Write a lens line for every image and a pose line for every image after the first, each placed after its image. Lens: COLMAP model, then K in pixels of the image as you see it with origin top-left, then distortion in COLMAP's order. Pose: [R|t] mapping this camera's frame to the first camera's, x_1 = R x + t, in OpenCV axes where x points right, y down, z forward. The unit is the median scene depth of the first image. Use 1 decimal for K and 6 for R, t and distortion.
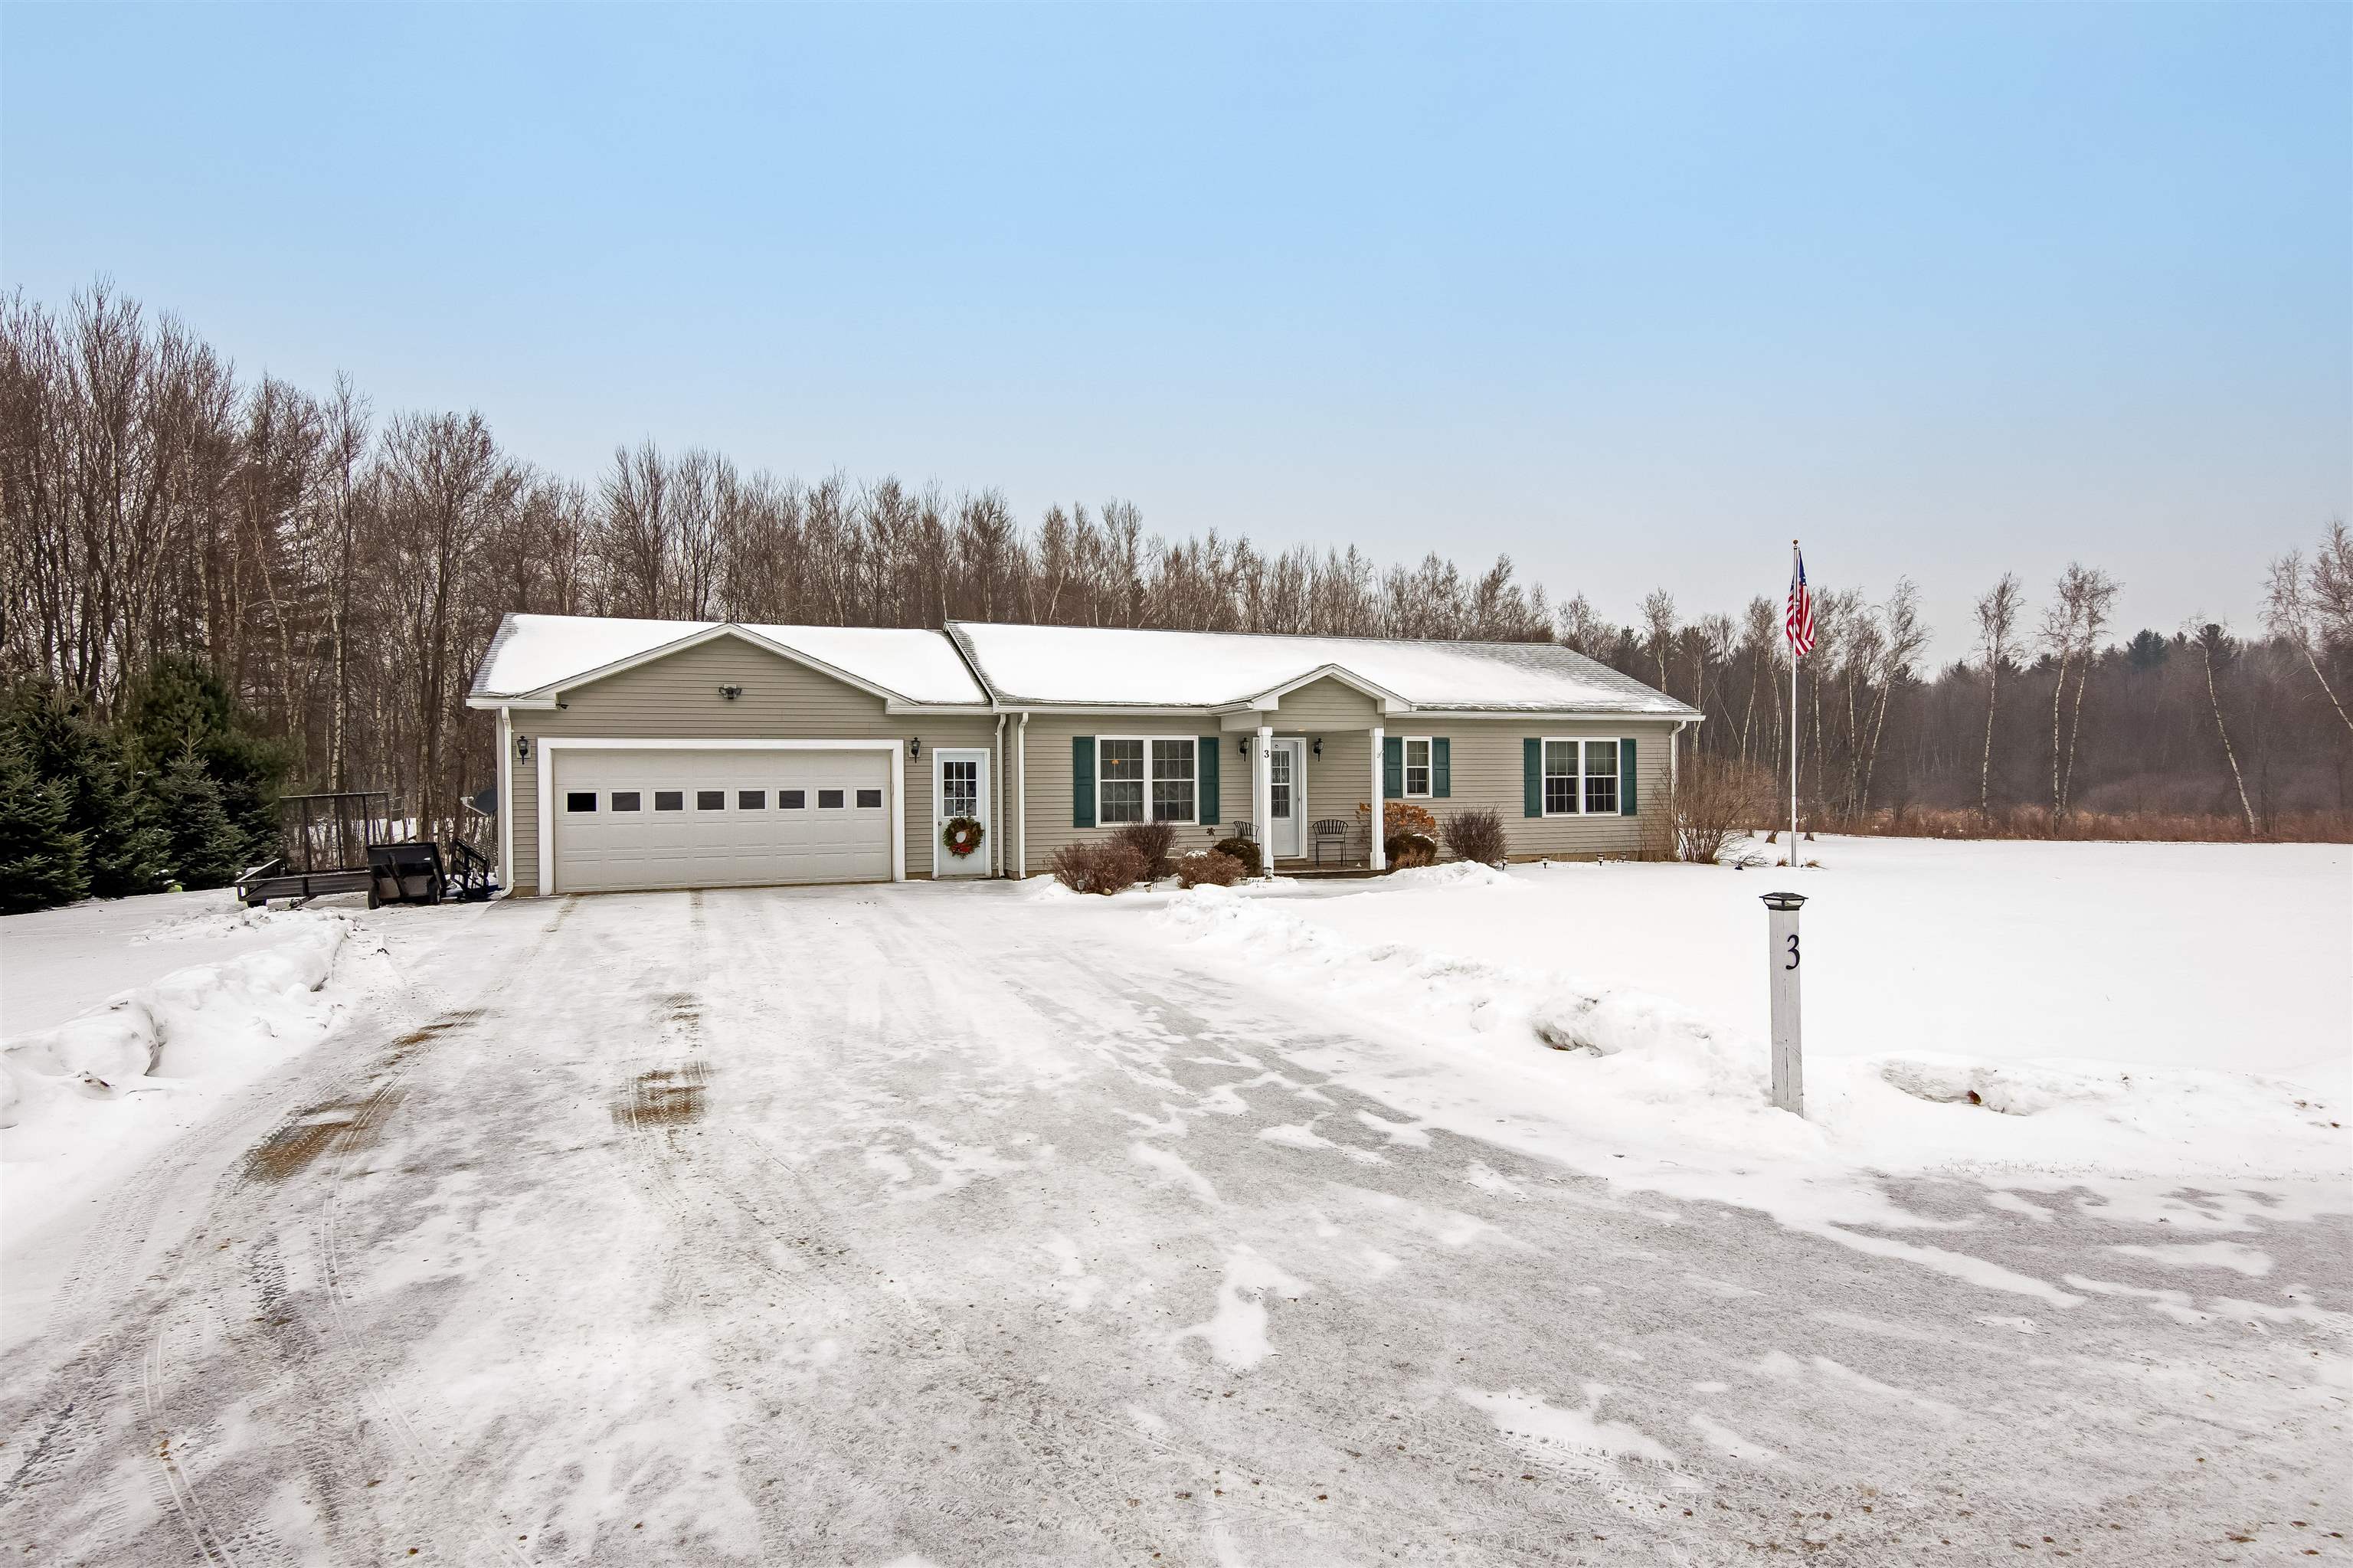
lens RADIAL K [[1241.7, 0, 1176.5], [0, 1241.7, 784.0], [0, 0, 1]] dist [0.035081, -0.000597]
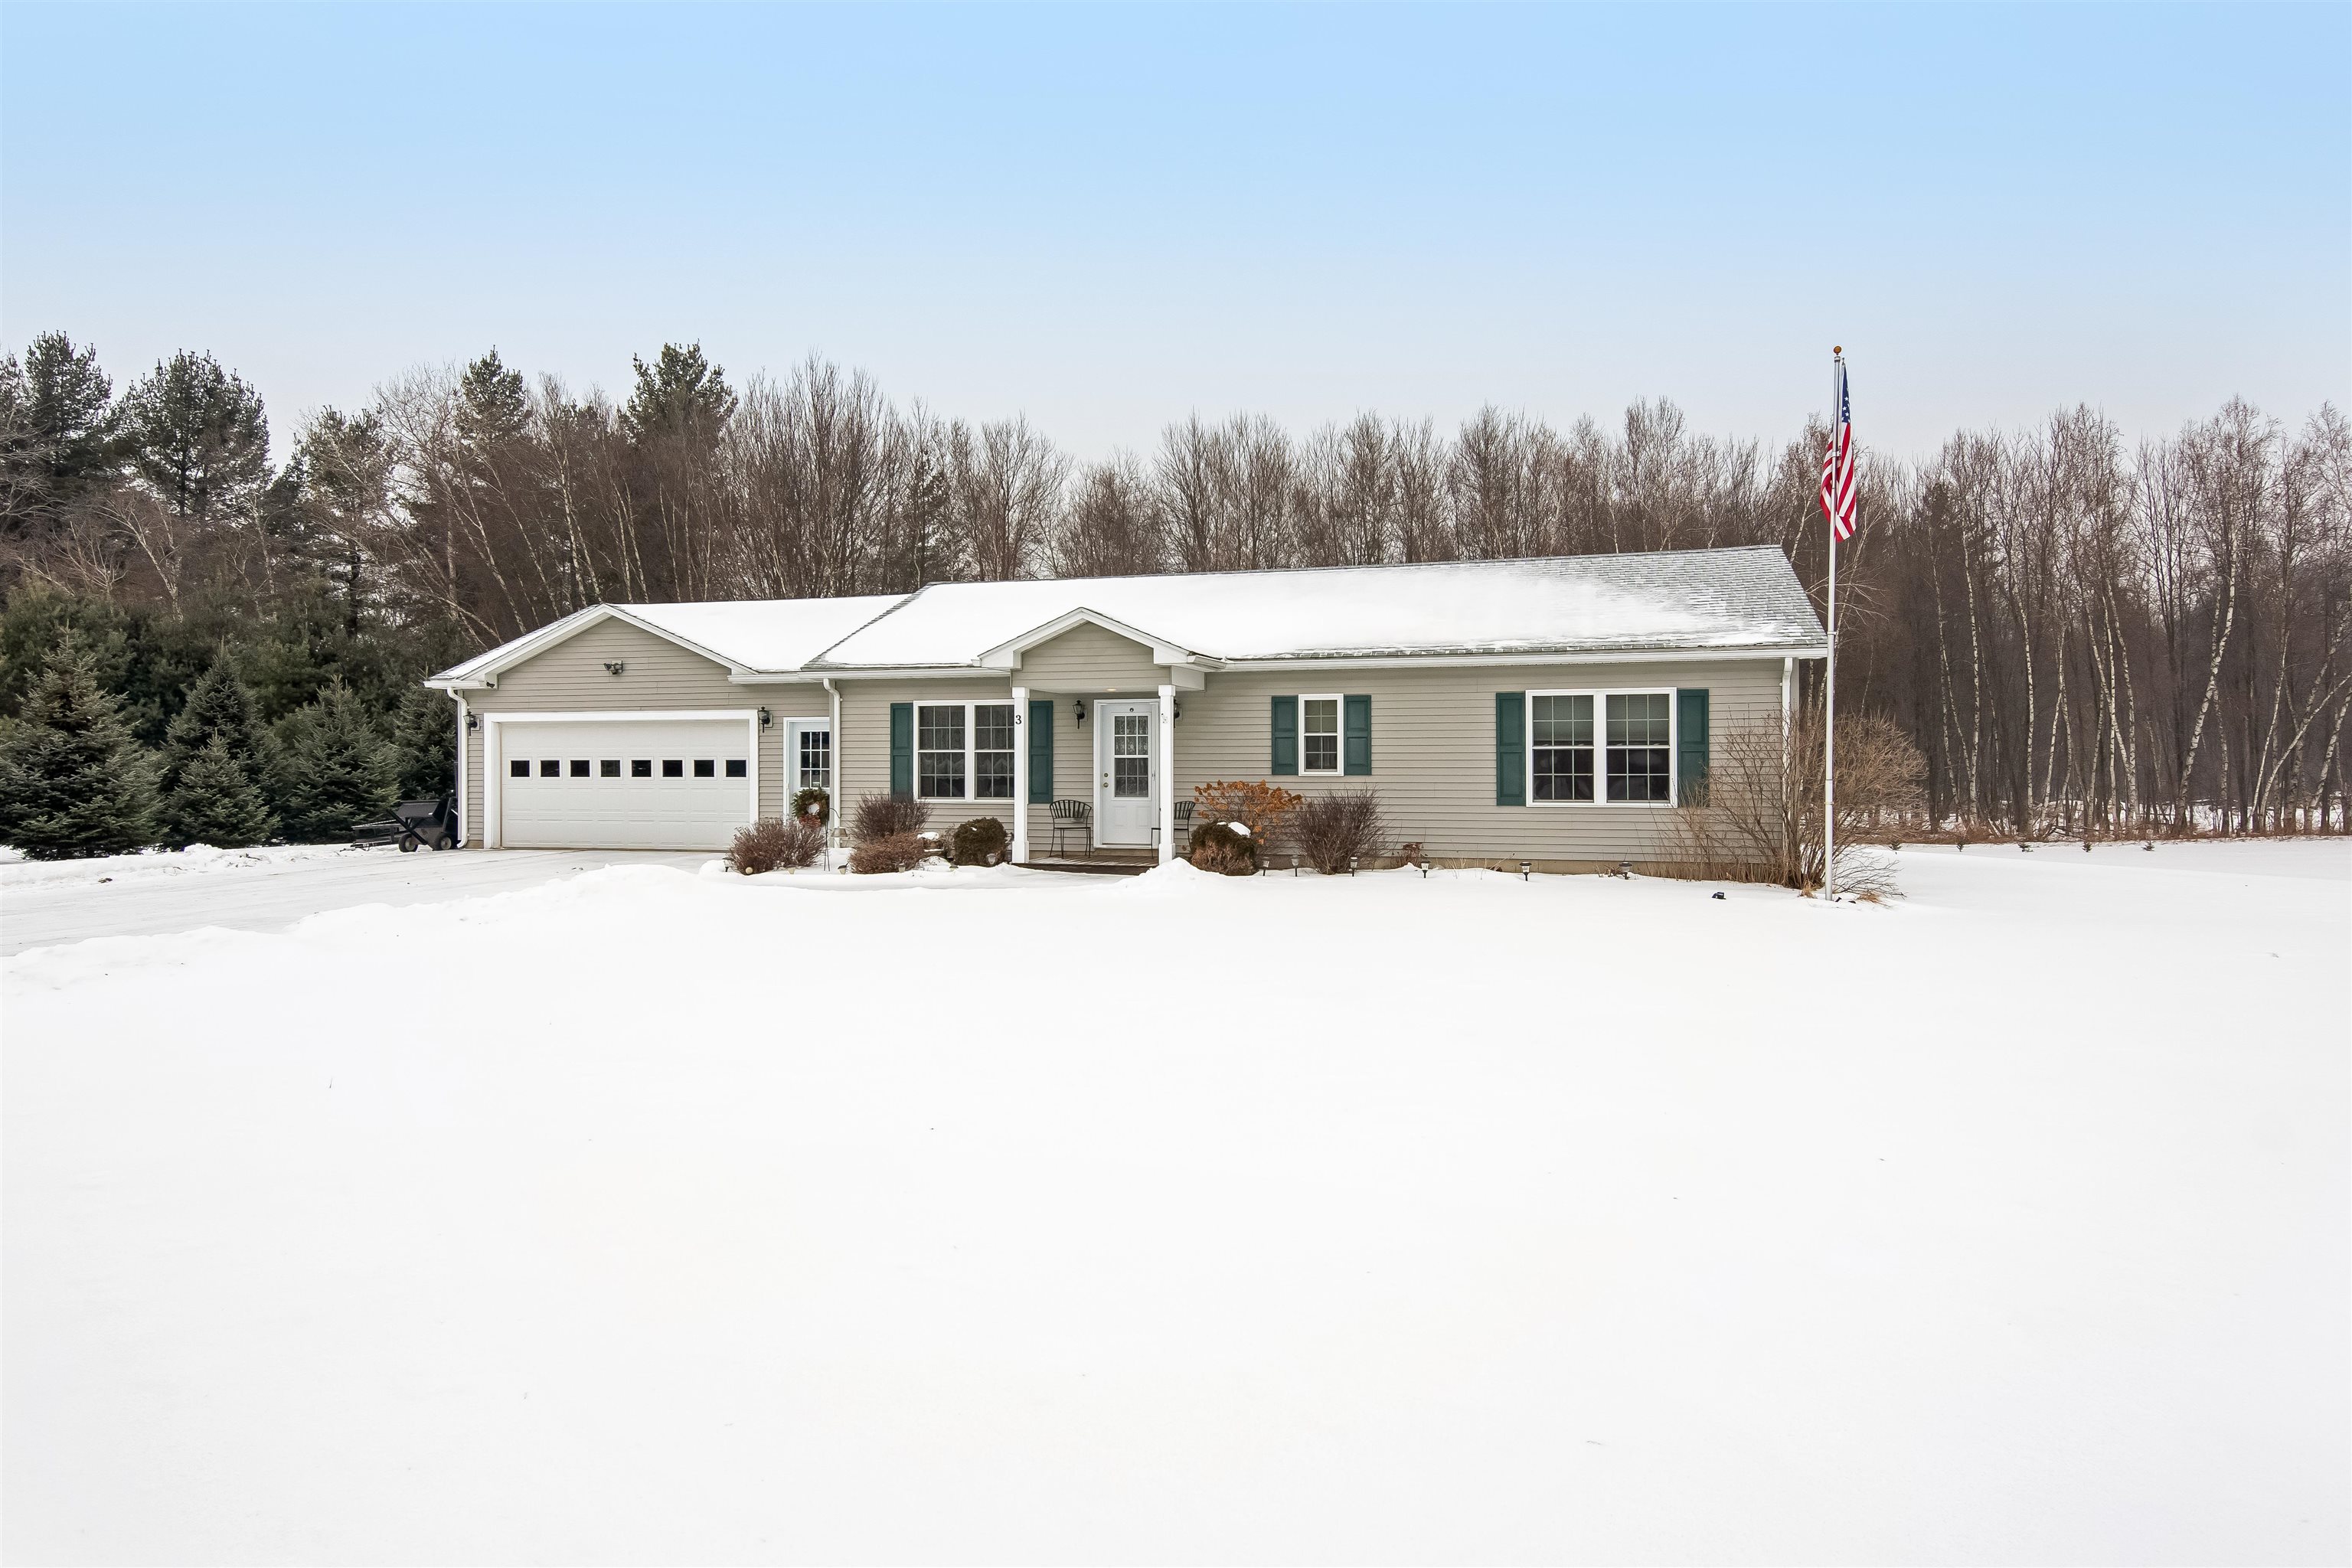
lens RADIAL K [[1372.0, 0, 1176.3], [0, 1372.0, 748.2], [0, 0, 1]] dist [0.067125, -0.038186]
pose [[0.797056, 0.001483, -0.603903, 0.652785], [-0.004370, 0.999985, -0.003313, -0.002182], [0.603889, 0.005279, 0.797051, 0.295856]]
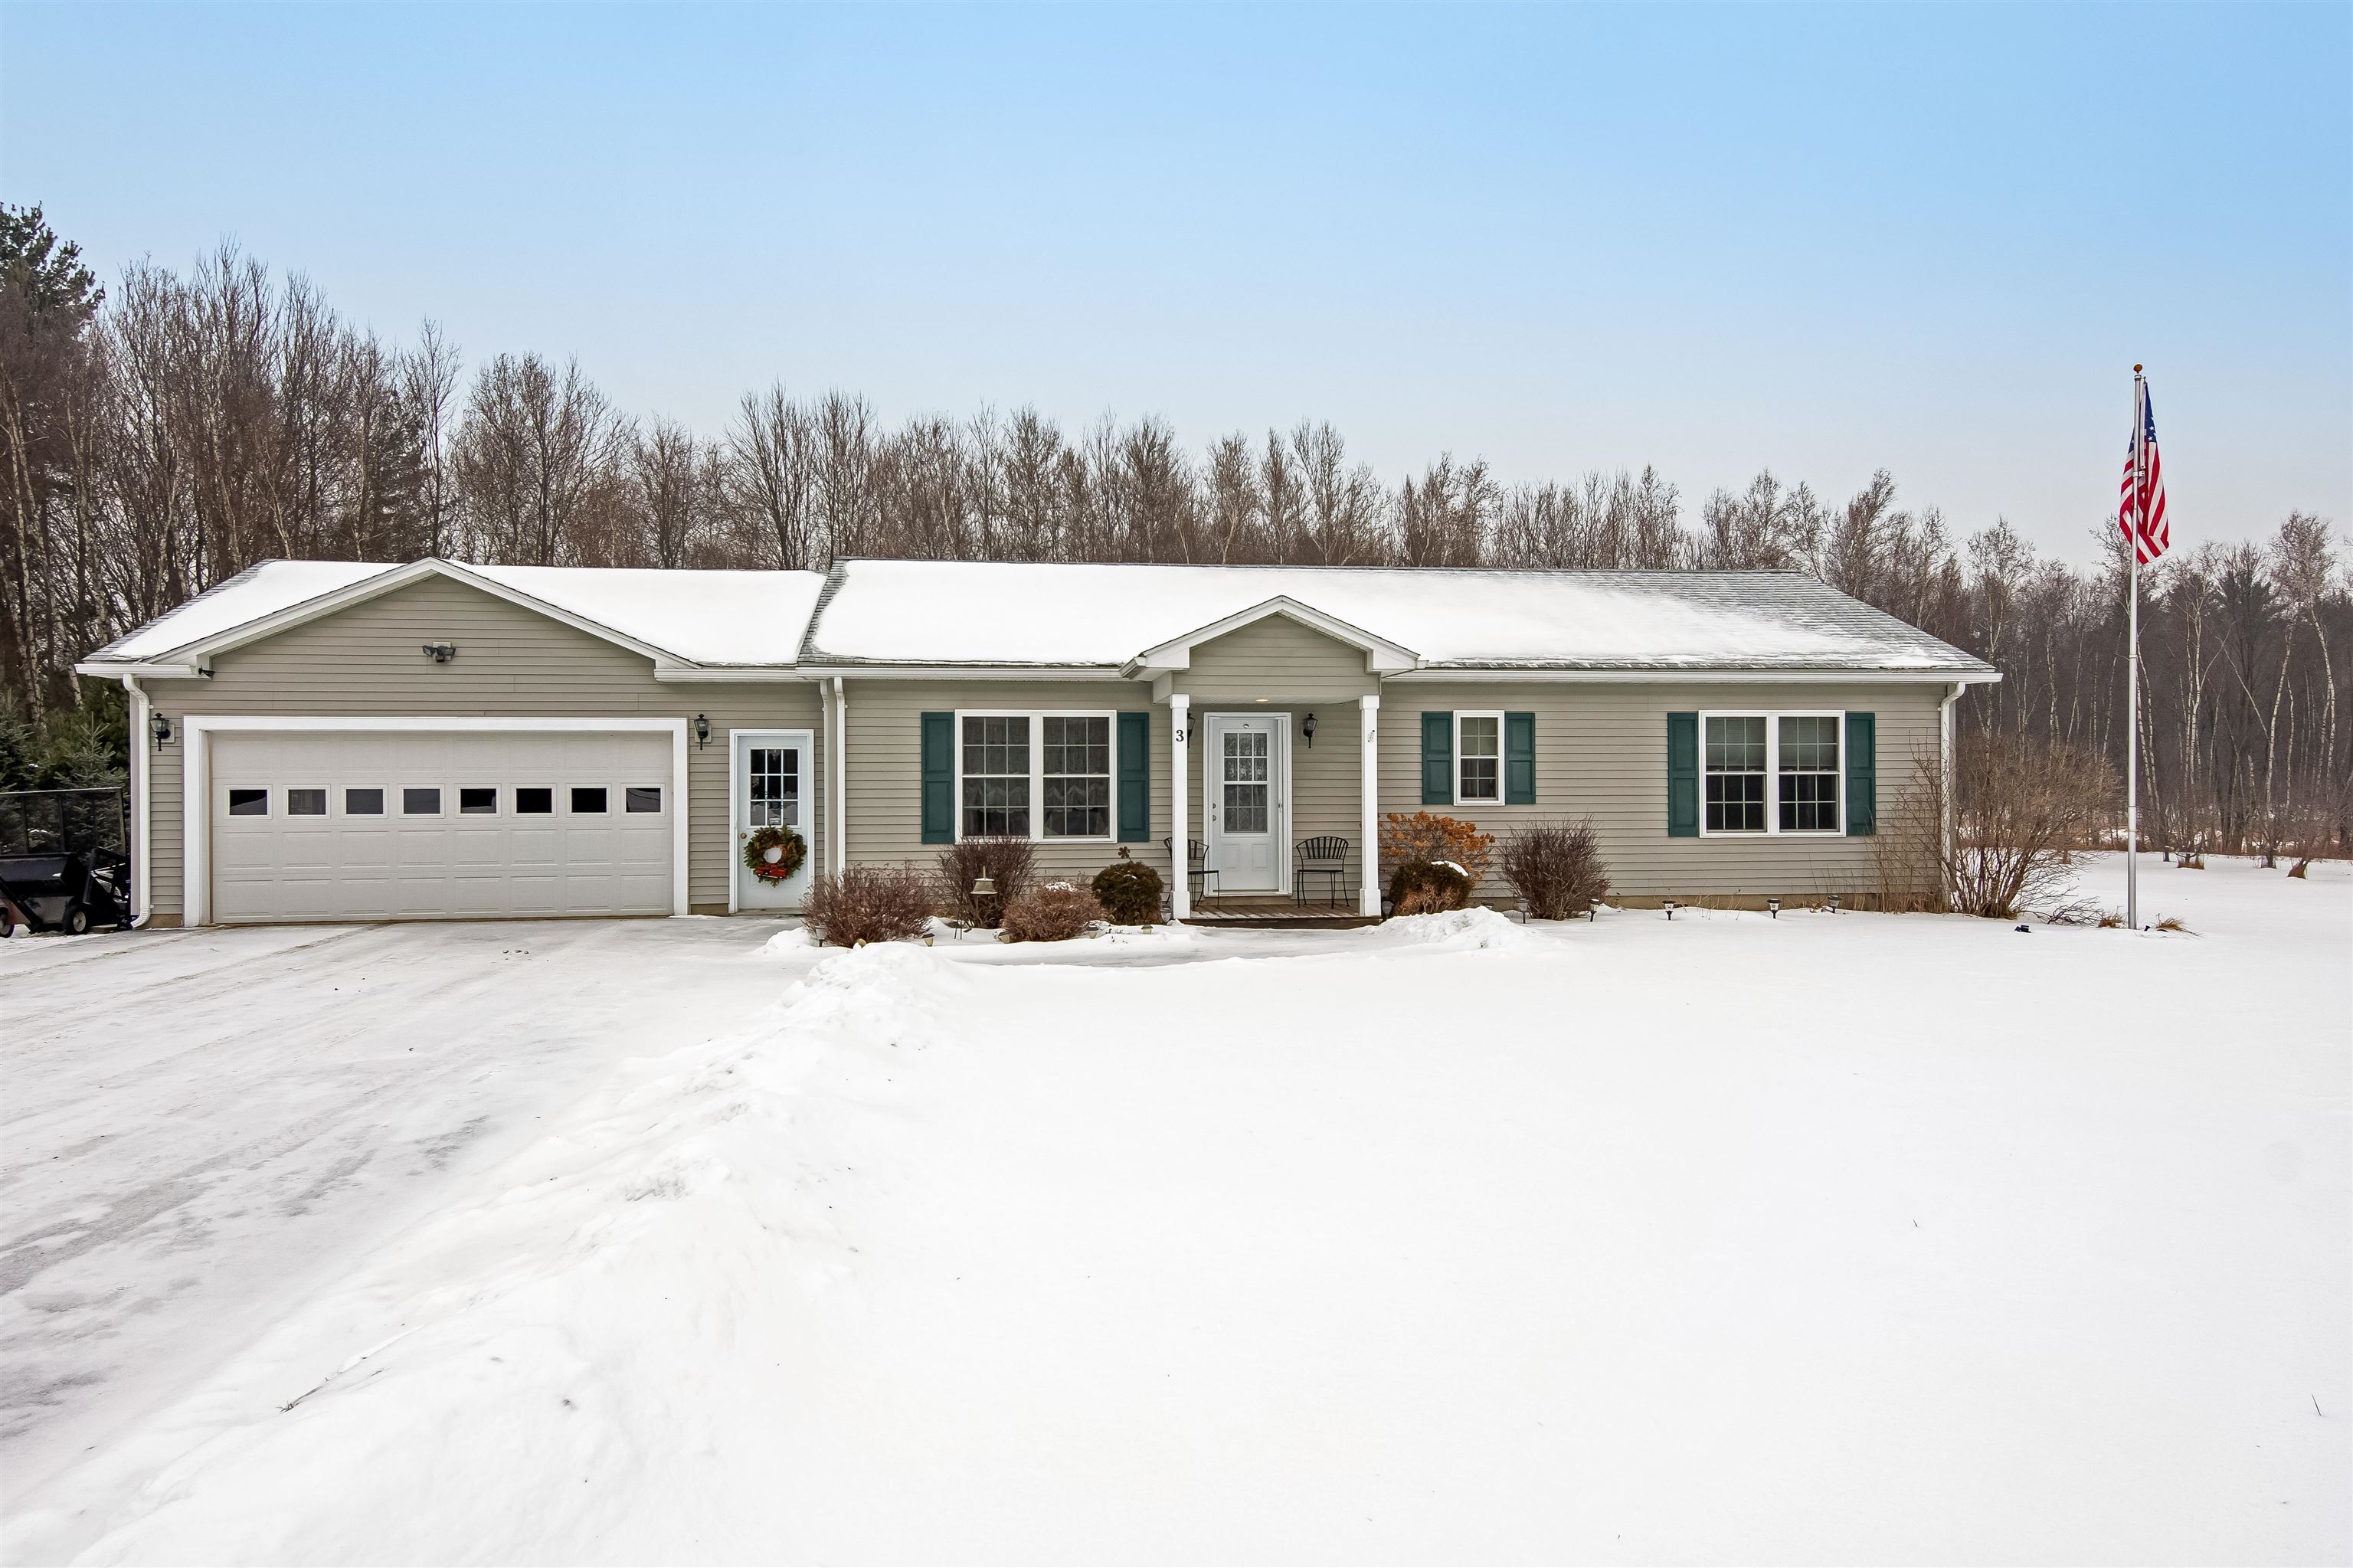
lens RADIAL K [[1455.4, 0, 1170.6], [0, 1455.4, 779.9], [0, 0, 1]] dist [0.072608, -0.043755]
pose [[0.971050, 0.003578, -0.238851, 0.228874], [-0.004451, 0.999985, -0.003115, 0.001312], [0.238836, 0.004088, 0.971051, 0.229478]]
